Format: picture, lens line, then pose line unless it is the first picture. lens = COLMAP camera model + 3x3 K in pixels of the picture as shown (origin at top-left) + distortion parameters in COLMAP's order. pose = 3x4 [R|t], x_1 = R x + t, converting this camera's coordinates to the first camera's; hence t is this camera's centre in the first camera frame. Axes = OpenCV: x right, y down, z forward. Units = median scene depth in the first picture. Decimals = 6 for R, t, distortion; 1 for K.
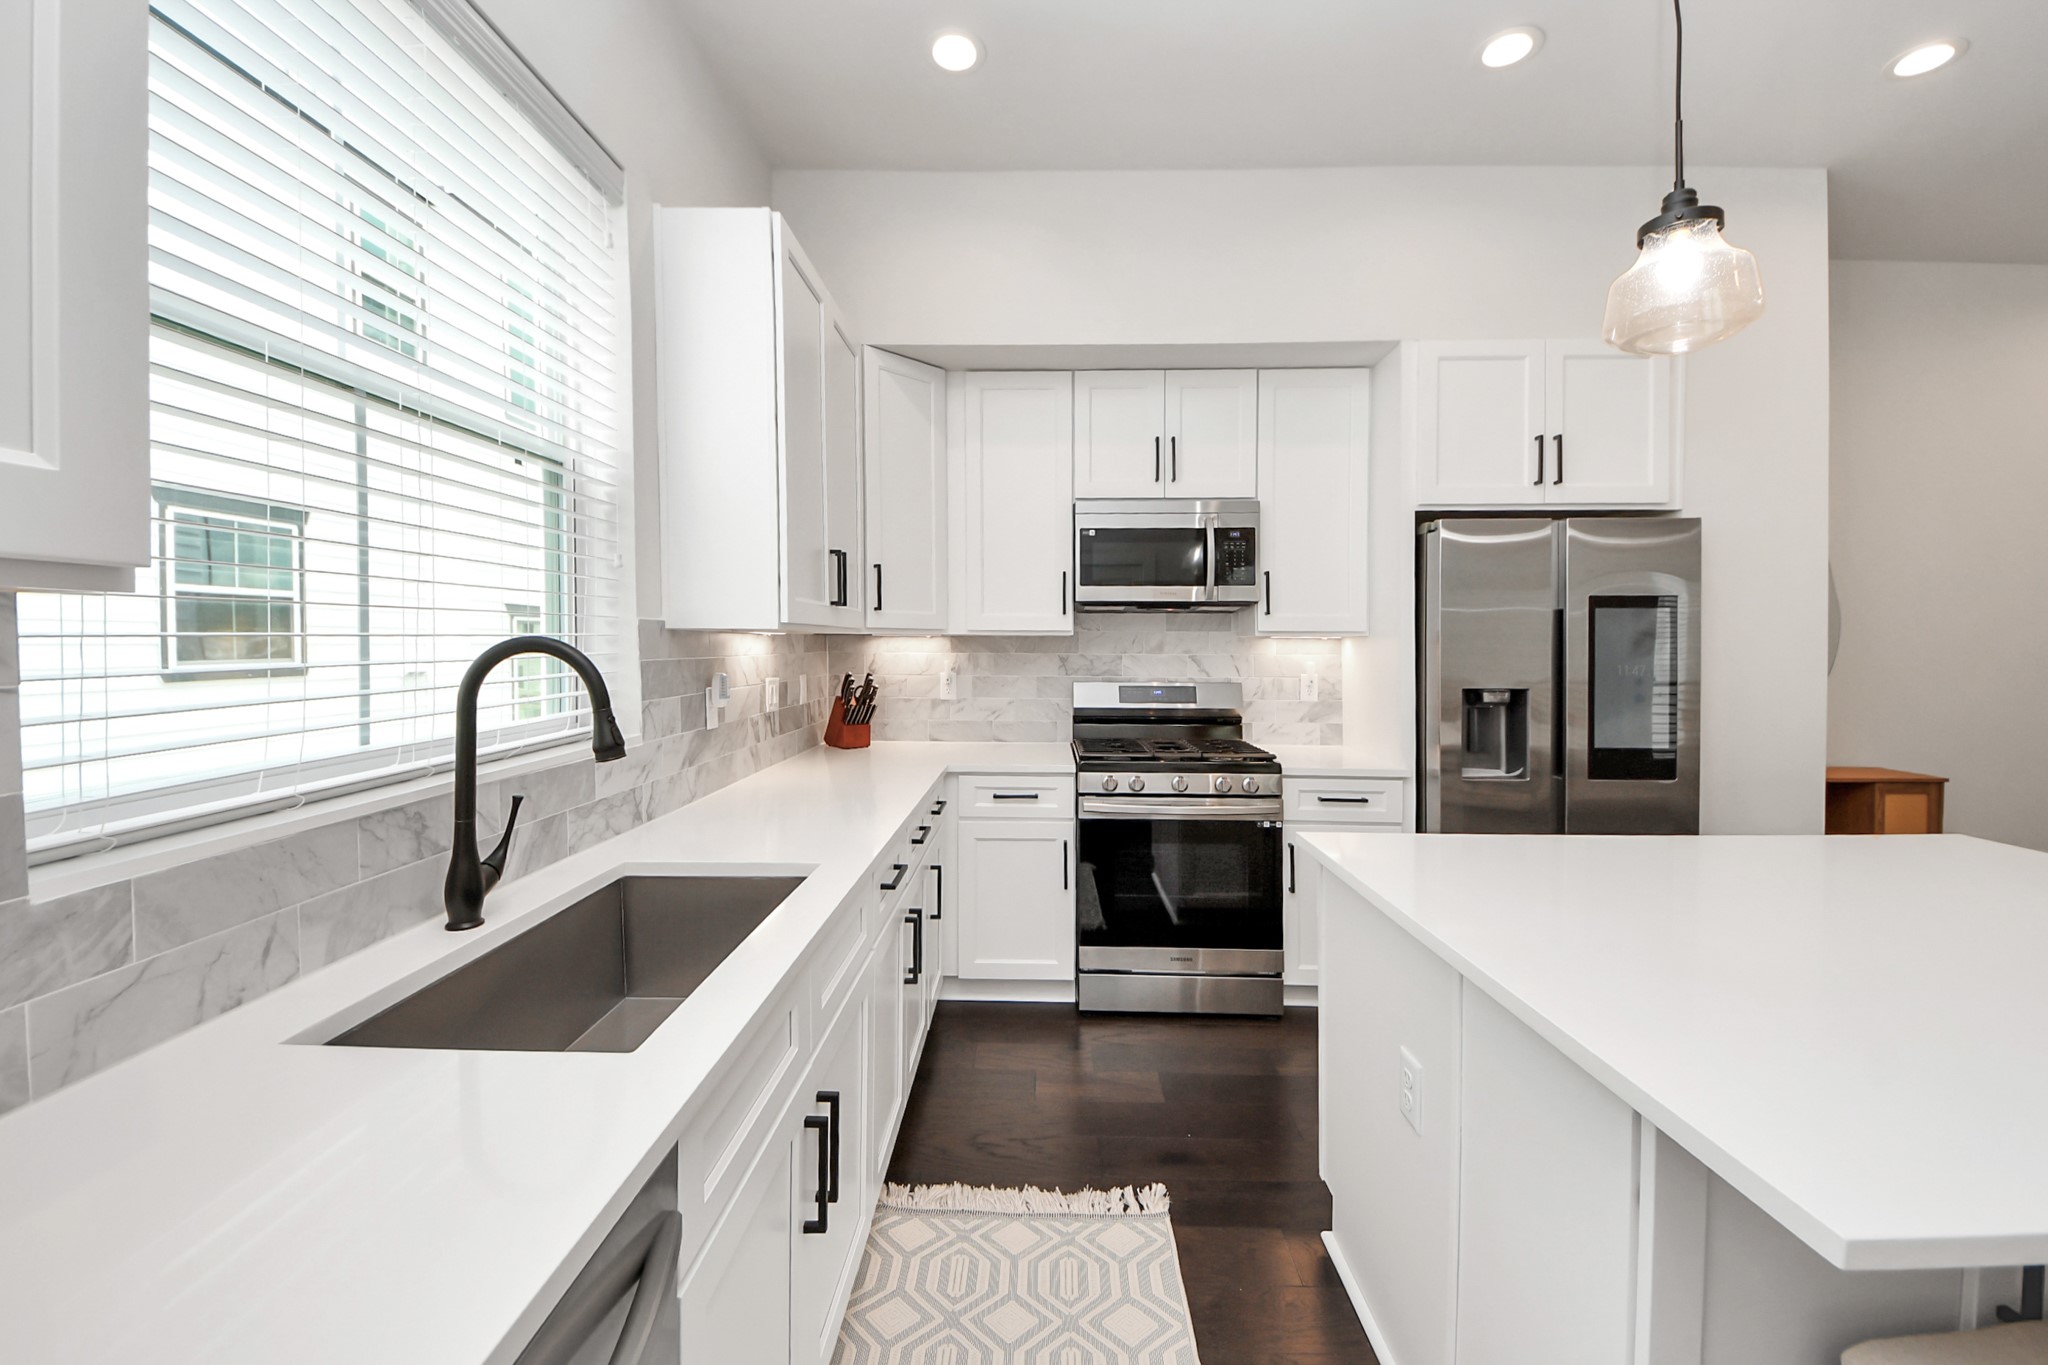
lens RADIAL K [[777.1, 0, 1055.6], [0, 777.1, 662.4], [0, 0, 1]] dist [0.035484, -0.027729]
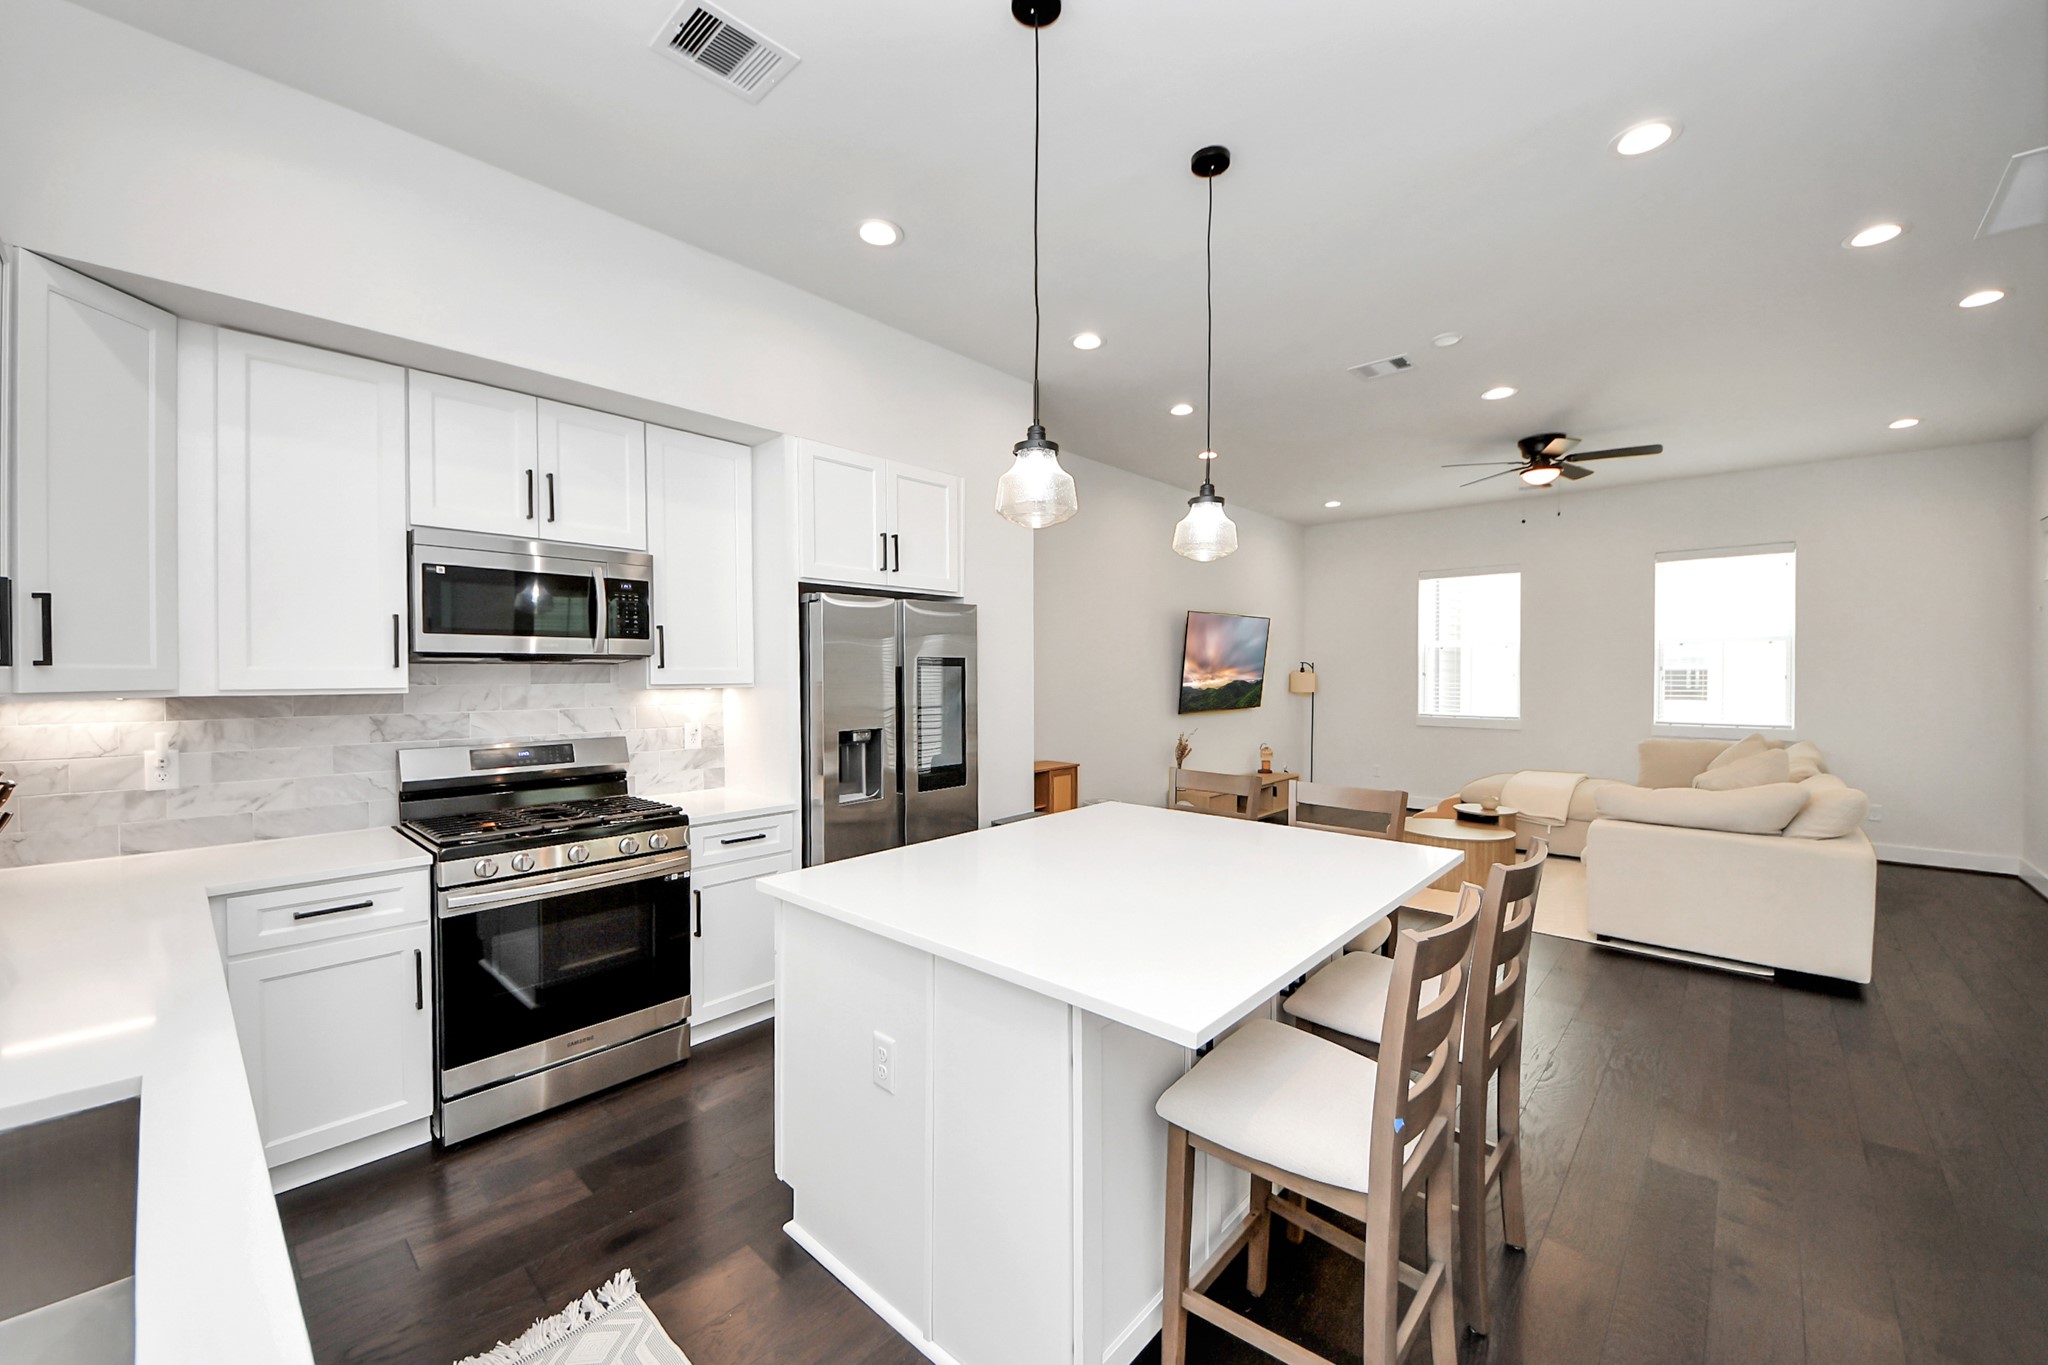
lens RADIAL K [[777.7, 0, 1003.8], [0, 777.7, 686.7], [0, 0, 1]] dist [0.037469, -0.027951]
pose [[0.665312, -0.026516, 0.746094, -0.190258], [0.023692, 0.999616, 0.014399, -0.042230], [-0.746189, 0.008096, 0.665685, -0.001116]]
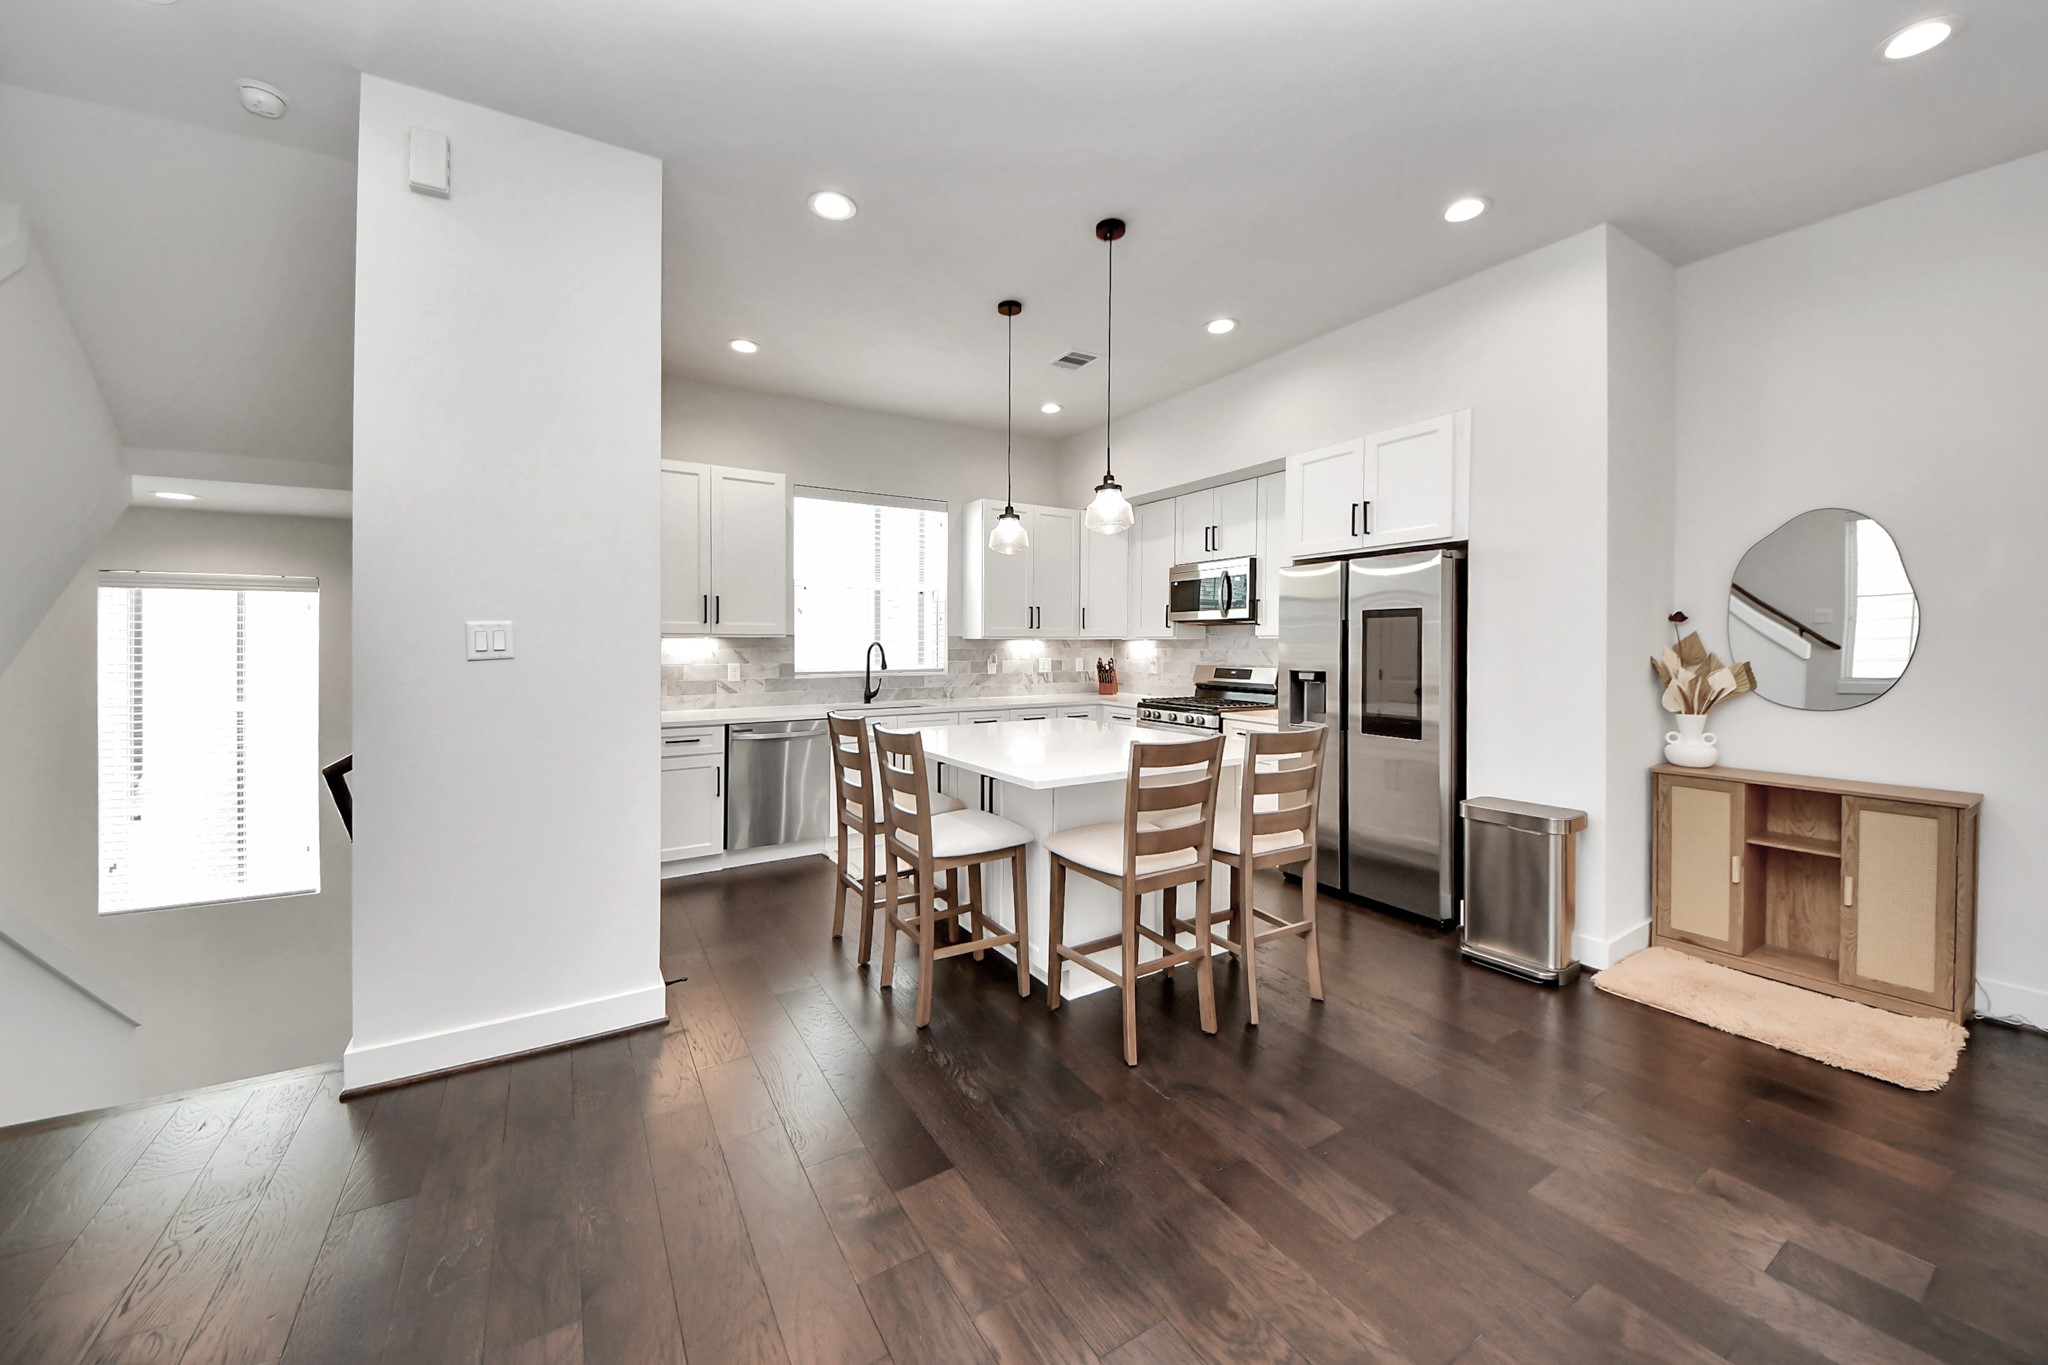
lens RADIAL K [[745.2, 0, 1048.4], [0, 745.2, 637.1], [0, 0, 1]] dist [0.035775, -0.023523]
pose [[0.570012, -0.016033, -0.821480, 1.332878], [-0.011770, 0.999548, -0.027676, 0.012163], [0.821552, 0.025444, 0.569565, -0.250075]]
